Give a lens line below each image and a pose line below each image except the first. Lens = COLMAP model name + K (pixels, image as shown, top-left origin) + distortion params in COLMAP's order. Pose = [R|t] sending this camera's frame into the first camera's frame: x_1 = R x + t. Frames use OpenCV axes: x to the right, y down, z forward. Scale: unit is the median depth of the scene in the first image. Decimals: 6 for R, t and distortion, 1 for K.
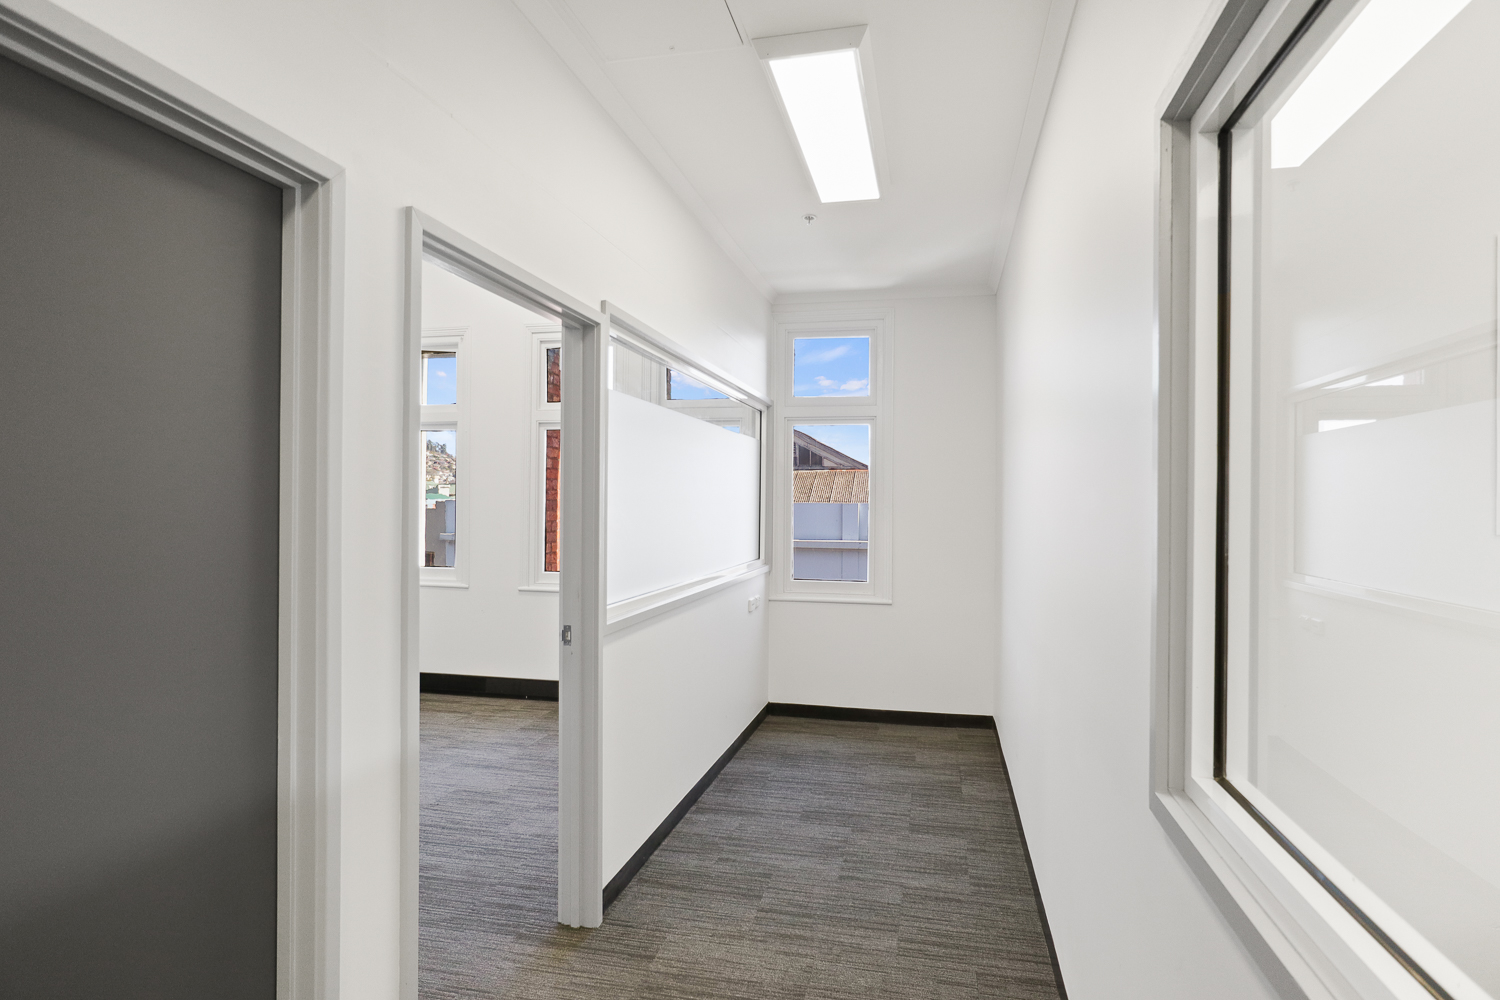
lens RADIAL K [[760.4, 0, 758.1], [0, 760.4, 503.4], [0, 0, 1]] dist [-0.016175, 0.005840]
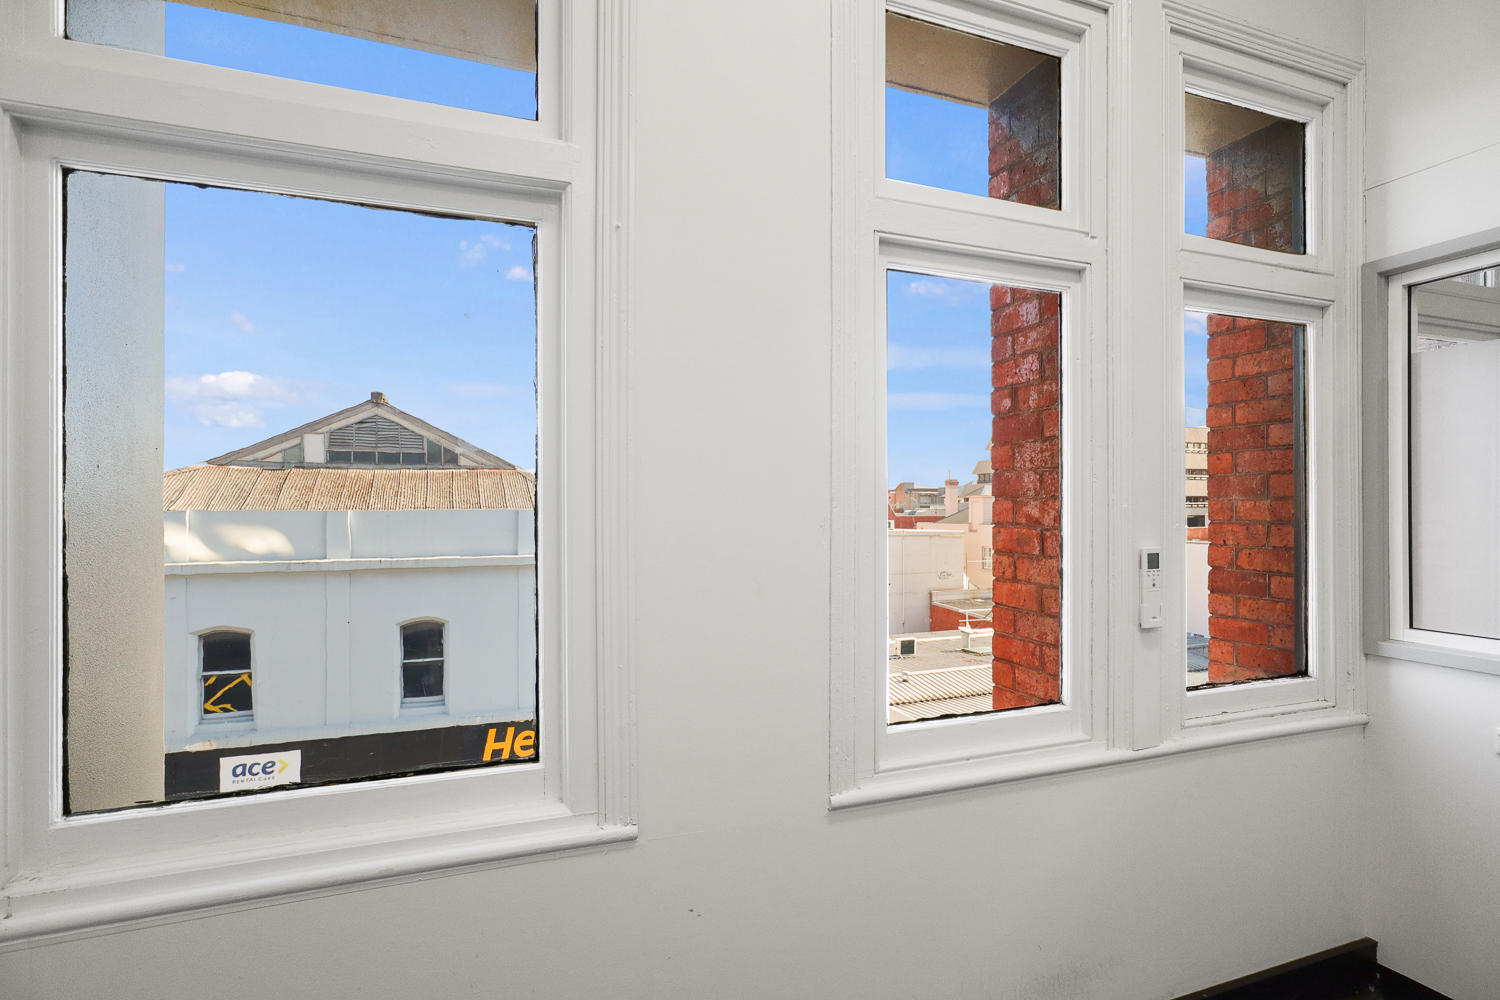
lens RADIAL K [[760.4, 0, 771.0], [0, 760.4, 508.3], [0, 0, 1]] dist [-0.016175, 0.005840]
pose [[0.837200, -0.010396, 0.546798, -0.491393], [0.011183, 0.999936, 0.001888, 0.000039], [-0.546783, 0.004534, 0.837262, 0.772195]]
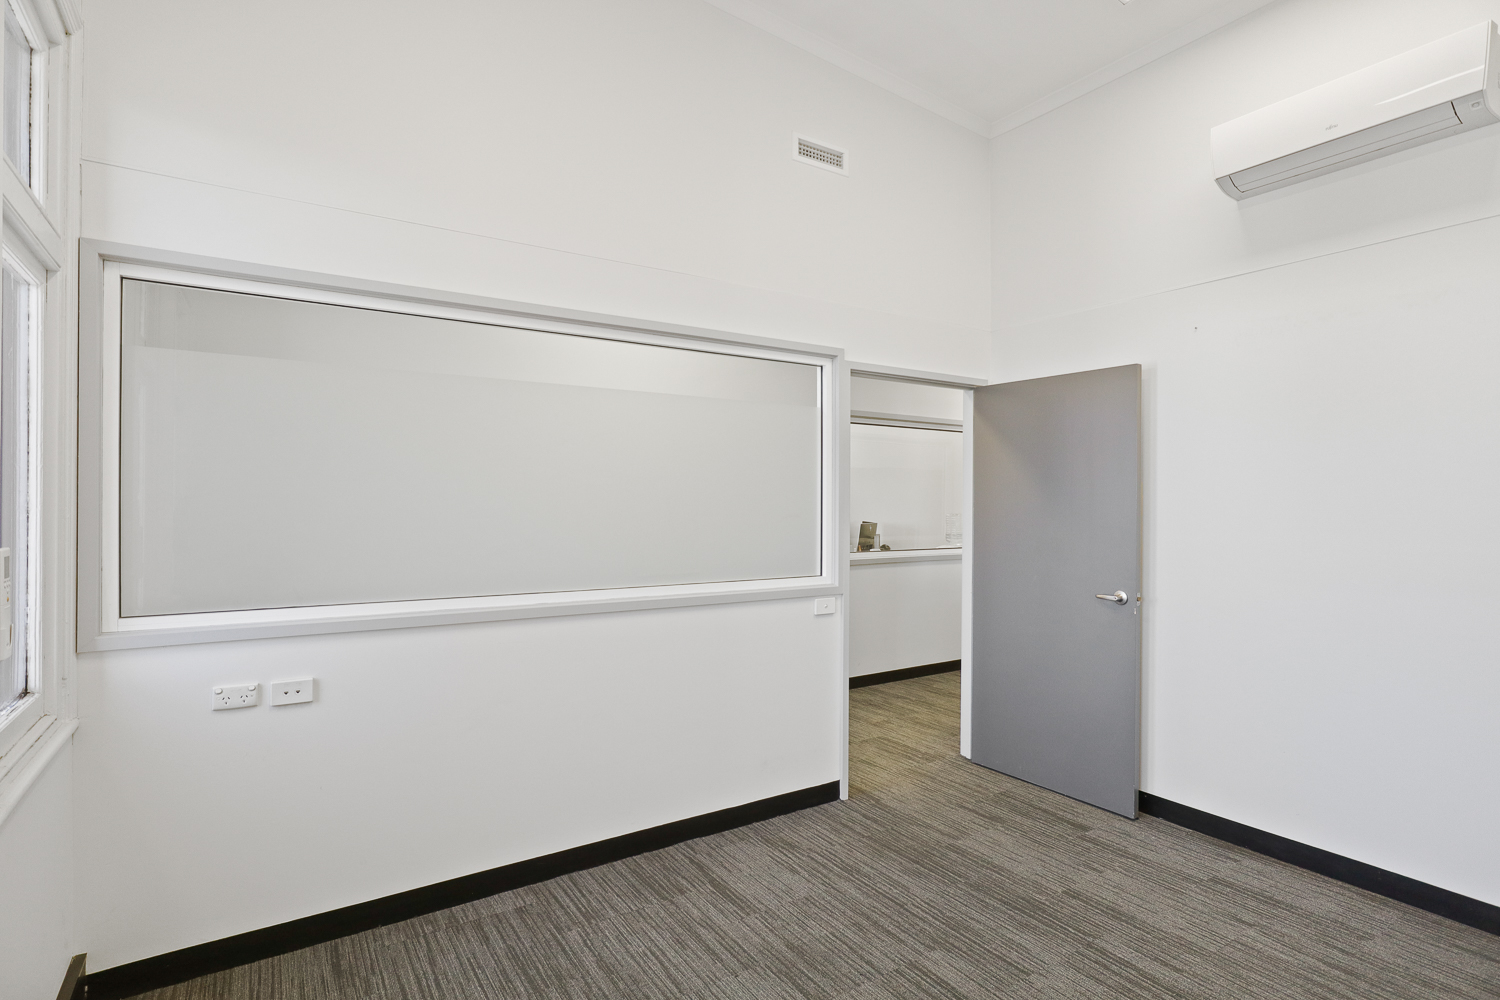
lens RADIAL K [[760.4, 0, 764.9], [0, 760.4, 499.5], [0, 0, 1]] dist [-0.016175, 0.005840]
pose [[-0.718085, -0.008455, 0.695904, -0.513208], [-0.009633, 0.999951, 0.002210, 0.001088], [-0.695889, -0.005117, -0.718131, 0.967673]]
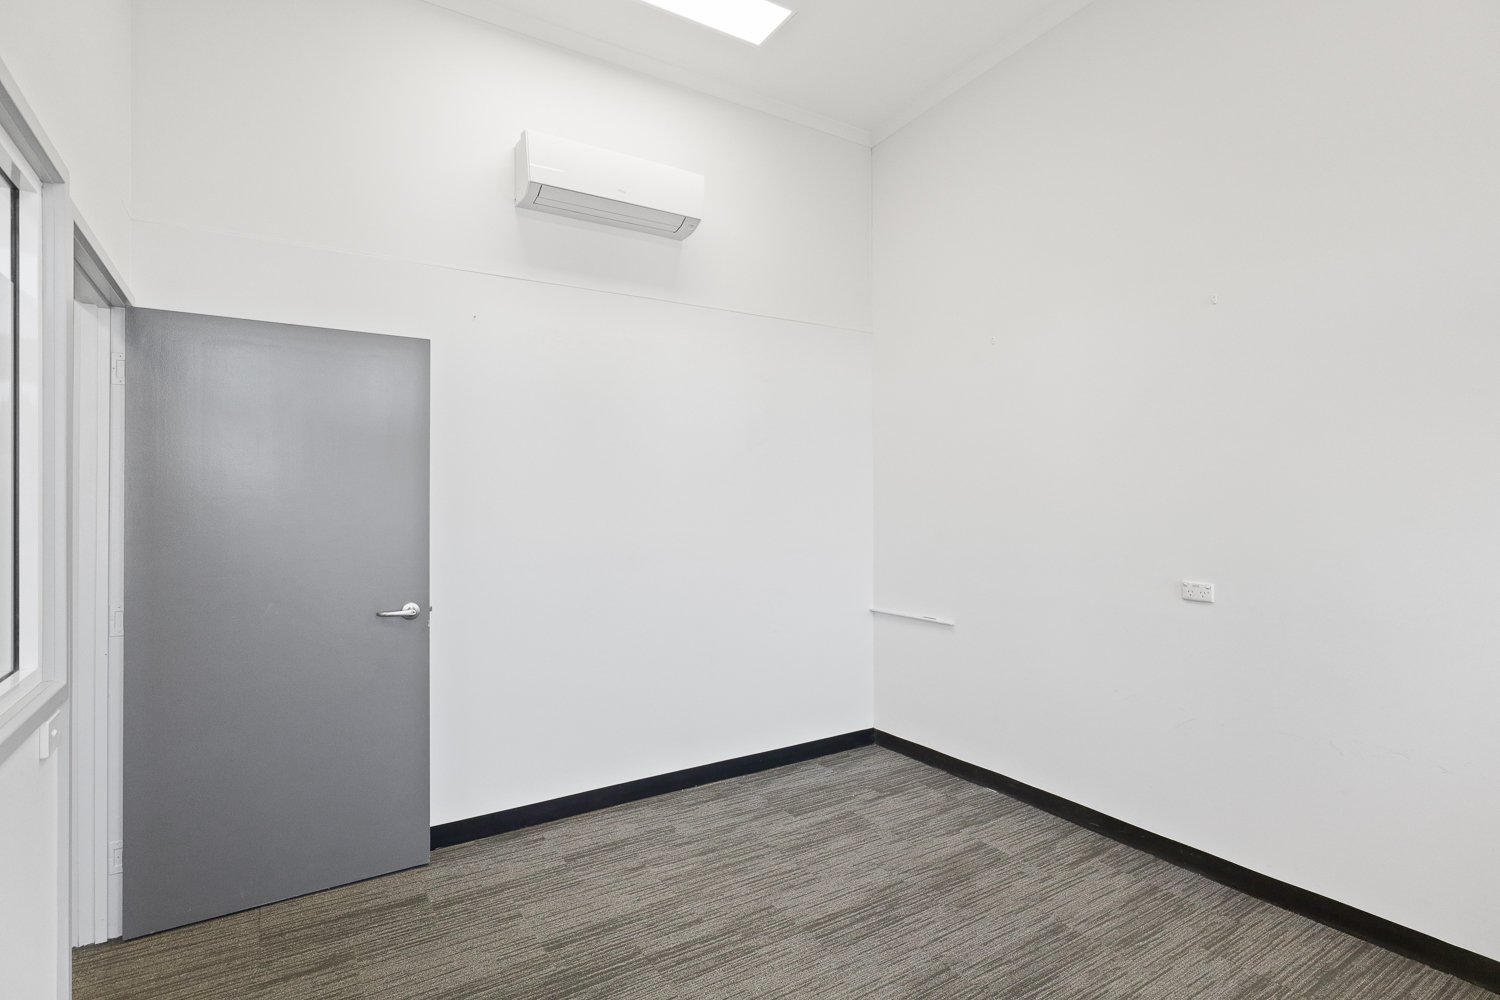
lens RADIAL K [[760.4, 0, 755.3], [0, 760.4, 501.0], [0, 0, 1]] dist [-0.016175, 0.005840]
pose [[-0.704904, 0.003147, -0.709296, -0.093663], [0.002603, 0.999995, 0.001849, 0.001425], [0.709298, -0.000543, -0.704908, 0.862468]]
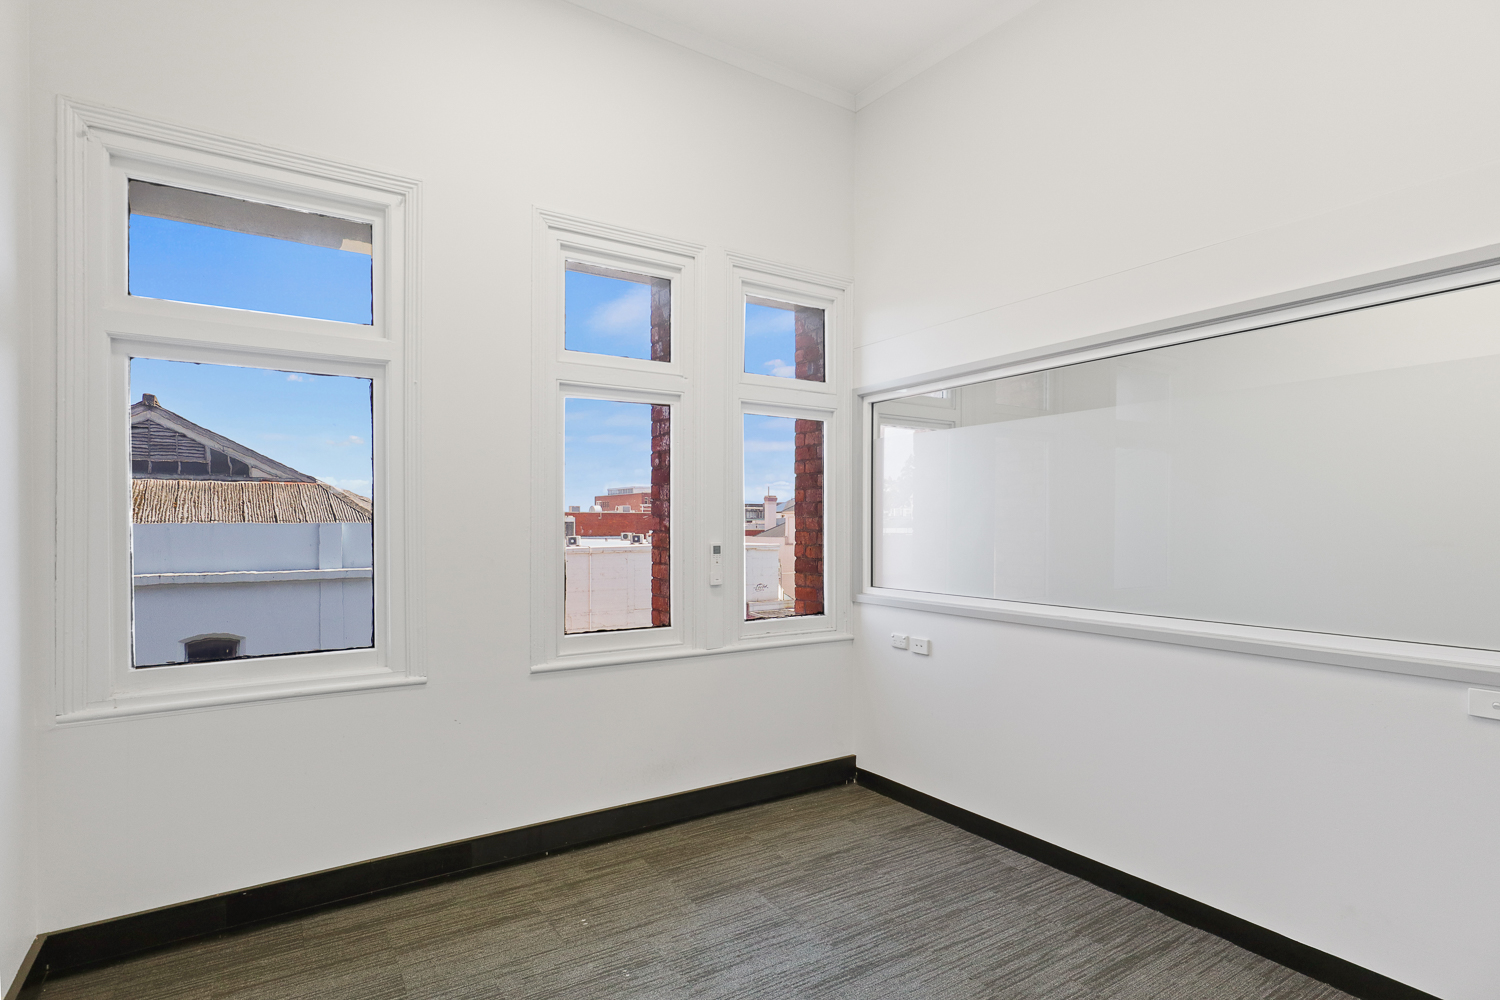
lens RADIAL K [[760.4, 0, 758.8], [0, 760.4, 530.2], [0, 0, 1]] dist [-0.016175, 0.005840]
pose [[0.704025, -0.015648, 0.710003, -0.600154], [0.008542, 0.999871, 0.013567, 0.001086], [-0.710124, -0.003487, 0.704068, 0.476504]]
